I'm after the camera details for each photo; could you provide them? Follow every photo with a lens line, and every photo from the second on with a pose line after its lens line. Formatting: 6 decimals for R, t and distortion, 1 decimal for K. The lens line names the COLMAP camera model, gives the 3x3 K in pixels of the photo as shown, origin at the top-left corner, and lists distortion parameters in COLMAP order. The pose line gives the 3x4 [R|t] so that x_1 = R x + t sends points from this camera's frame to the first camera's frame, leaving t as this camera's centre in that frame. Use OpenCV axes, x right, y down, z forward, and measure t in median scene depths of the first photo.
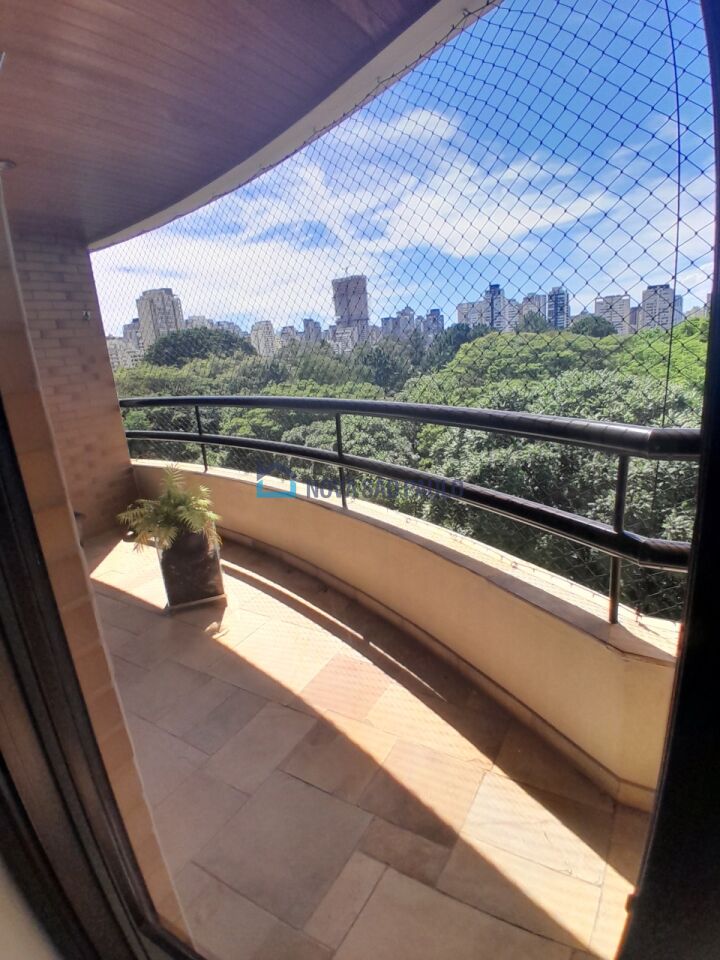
lens RADIAL K [[482.7, 0, 346.9], [0, 482.7, 481.2], [0, 0, 1]] dist [0.003231, -0.047764]
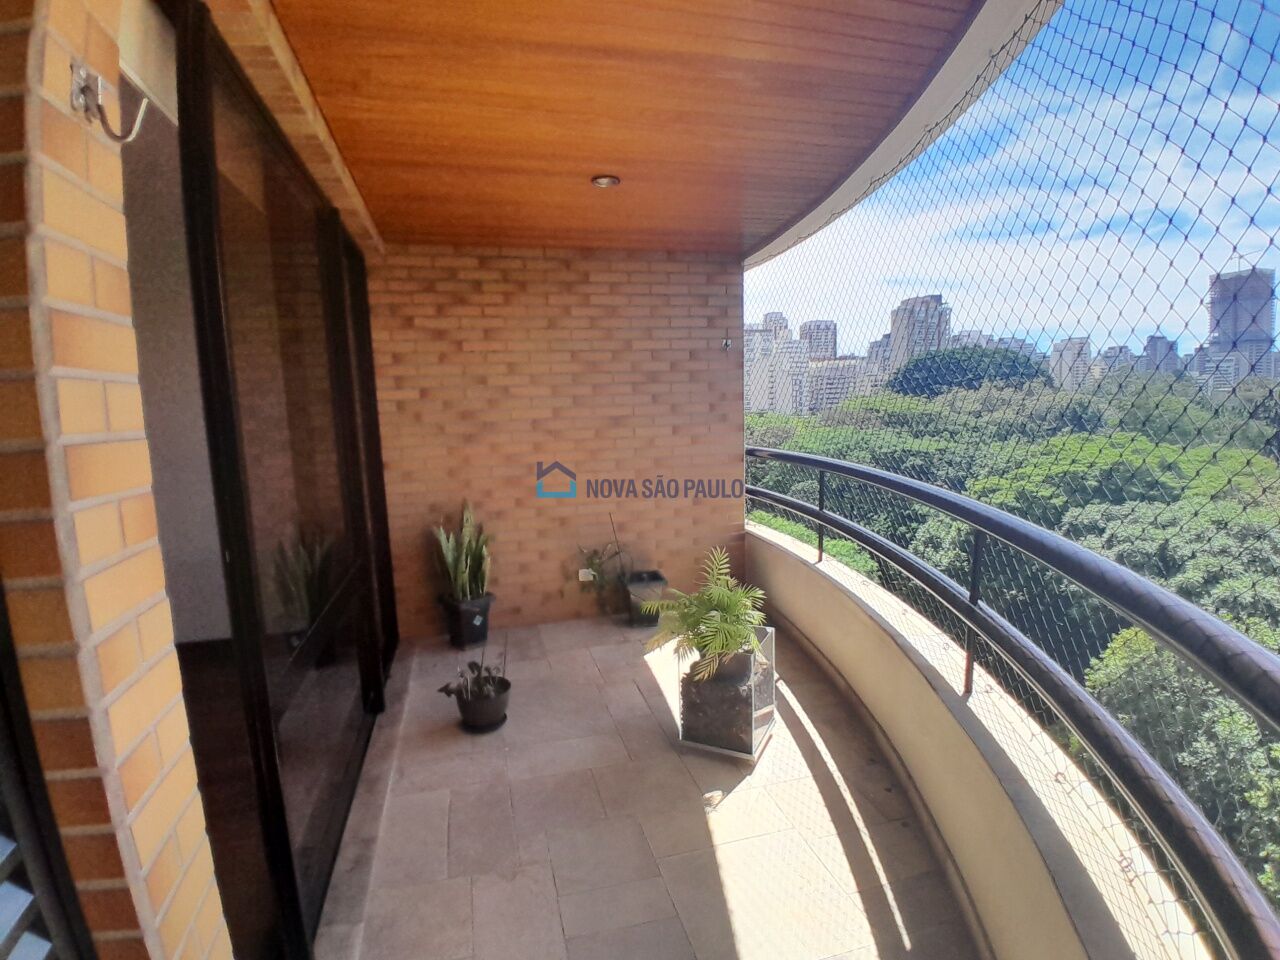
lens RADIAL K [[637.5, 0, 644.1], [0, 637.5, 484.3], [0, 0, 1]] dist [0.003963, -0.041418]
pose [[0.730223, 0.147444, -0.667109, 0.115790], [-0.209304, 0.977764, -0.013001, -0.061977], [0.650358, 0.149123, 0.744847, 0.116144]]
